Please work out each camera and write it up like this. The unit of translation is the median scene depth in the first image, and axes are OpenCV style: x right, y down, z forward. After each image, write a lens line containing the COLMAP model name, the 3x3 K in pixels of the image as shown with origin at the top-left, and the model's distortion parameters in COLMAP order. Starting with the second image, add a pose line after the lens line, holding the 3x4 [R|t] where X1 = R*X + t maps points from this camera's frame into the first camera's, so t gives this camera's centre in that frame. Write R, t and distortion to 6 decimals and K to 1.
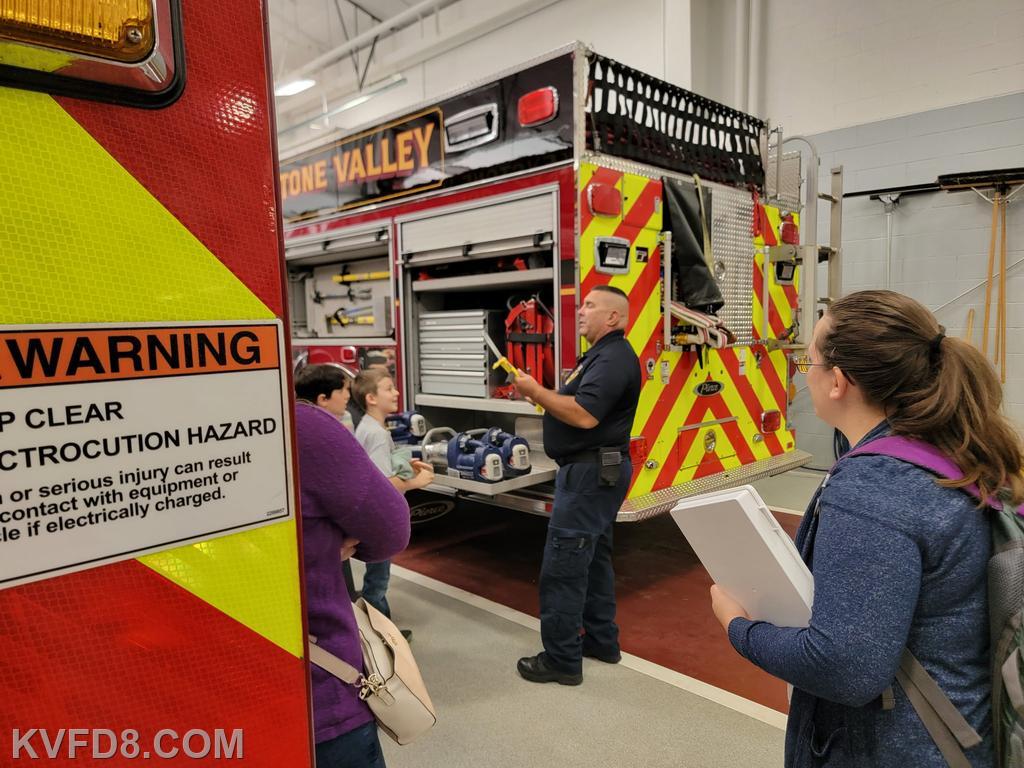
lens RADIAL K [[710.9, 0, 516.6], [0, 710.9, 409.3], [0, 0, 1]] dist [0.006419, -0.000236]
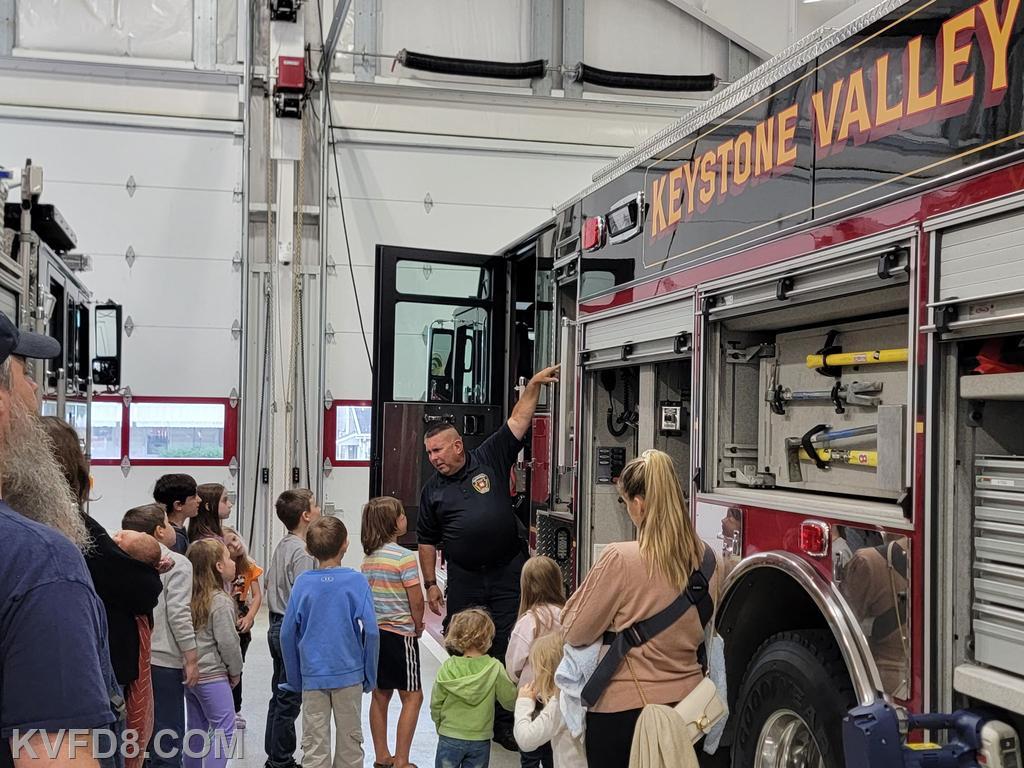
lens RADIAL K [[1312.9, 0, 512.0], [0, 1312.9, 384.0], [0, 0, 1]] dist [0.050402, 0.037766]
pose [[0.837022, 0.022004, -0.546727, 0.046081], [-0.101794, 0.988010, -0.116079, -0.064416], [0.537617, 0.152814, 0.829226, 0.260783]]
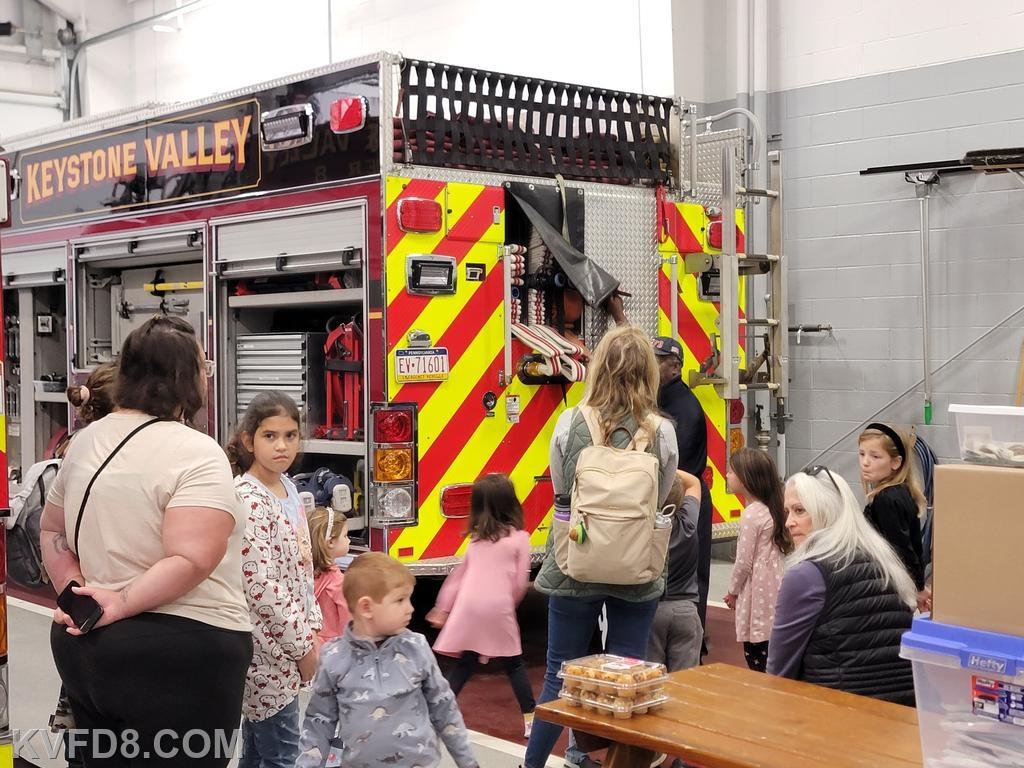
lens RADIAL K [[1492.7, 0, 512.0], [0, 1492.7, 384.0], [0, 0, 1]] dist [0.043163, 0.010192]
pose [[0.997741, 0.011883, -0.066113, 0.294875], [-0.017656, 0.996013, -0.087442, 0.066113], [0.064810, 0.088412, 0.993973, -0.683142]]
